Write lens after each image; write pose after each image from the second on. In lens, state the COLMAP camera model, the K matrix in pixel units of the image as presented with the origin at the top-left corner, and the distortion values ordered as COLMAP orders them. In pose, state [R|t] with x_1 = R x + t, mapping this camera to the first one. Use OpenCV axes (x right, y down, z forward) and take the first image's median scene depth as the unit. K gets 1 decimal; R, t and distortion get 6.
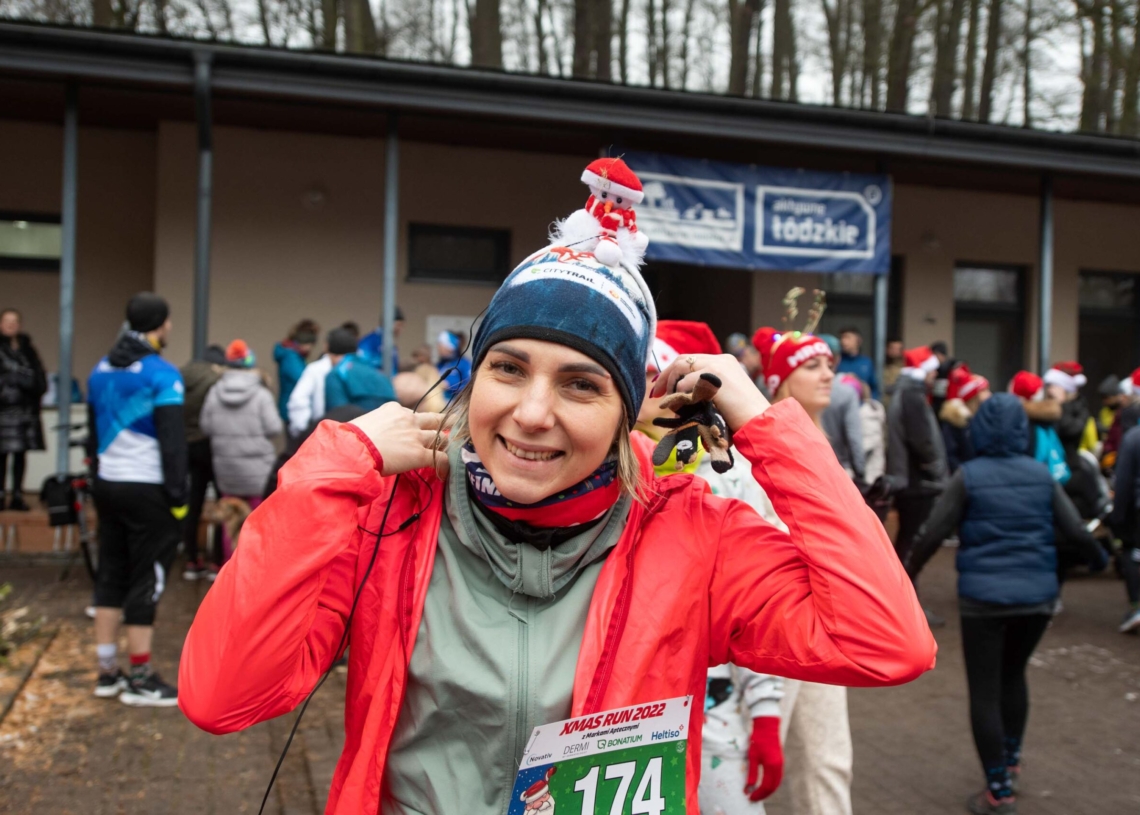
lens RADIAL K [[1160.2, 0, 570.9], [0, 1160.2, 404.4], [0, 0, 1]] dist [-0.001762, 0.000000]
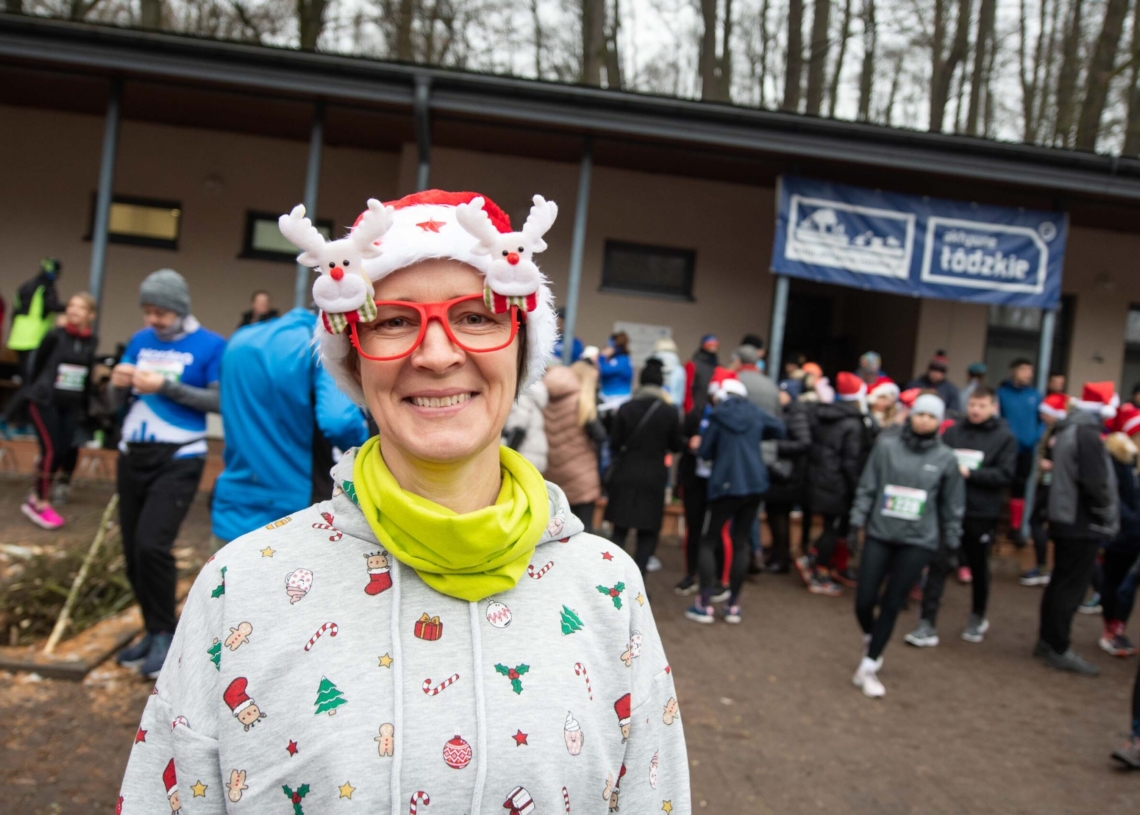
lens RADIAL K [[943.1, 0, 569.1], [0, 943.1, 403.2], [0, 0, 1]] dist [-0.009084, -0.005621]
pose [[0.974385, 0.081976, -0.209415, 0.036498], [-0.082267, 0.996583, 0.007338, -0.000646], [0.209301, 0.010078, 0.977799, 0.105132]]
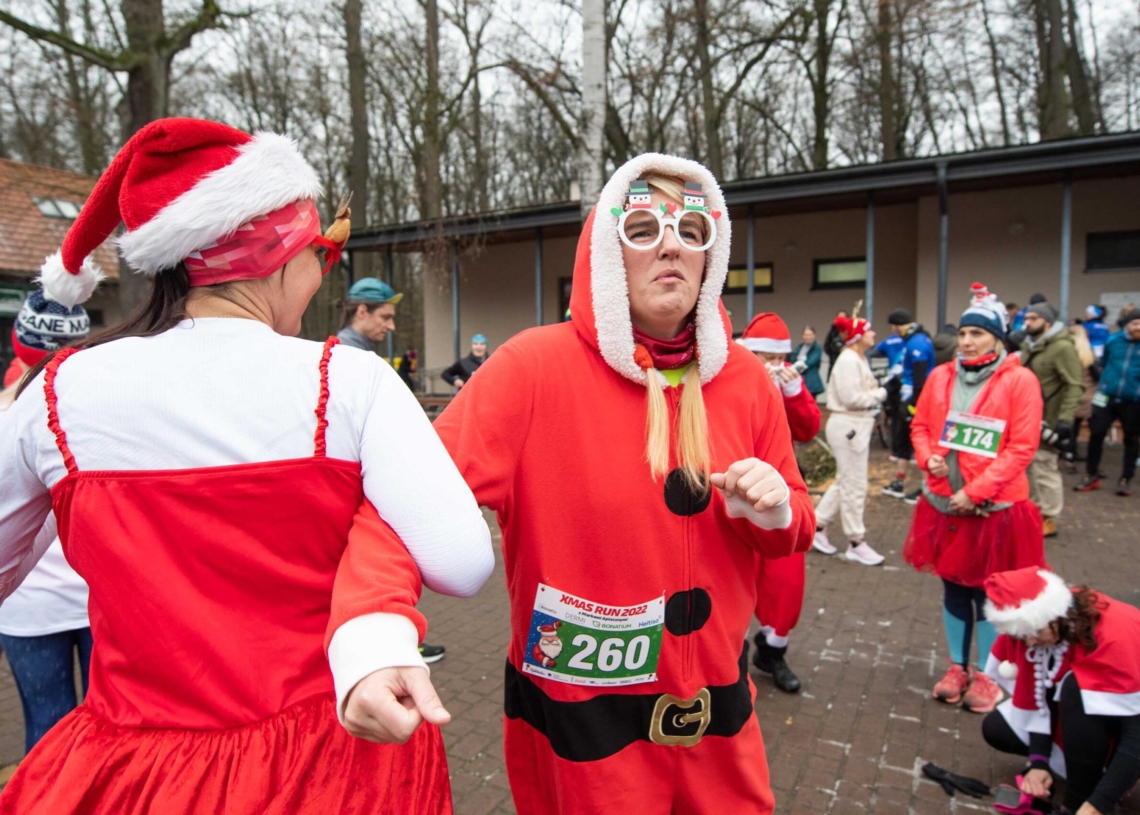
lens RADIAL K [[731.2, 0, 573.2], [0, 731.2, 402.4], [0, 0, 1]] dist [-0.014780, -0.003113]
pose [[0.700694, 0.014504, -0.713314, 0.080050], [0.024998, 0.998680, 0.044862, 0.006372], [0.713024, -0.049266, 0.699407, -0.187077]]
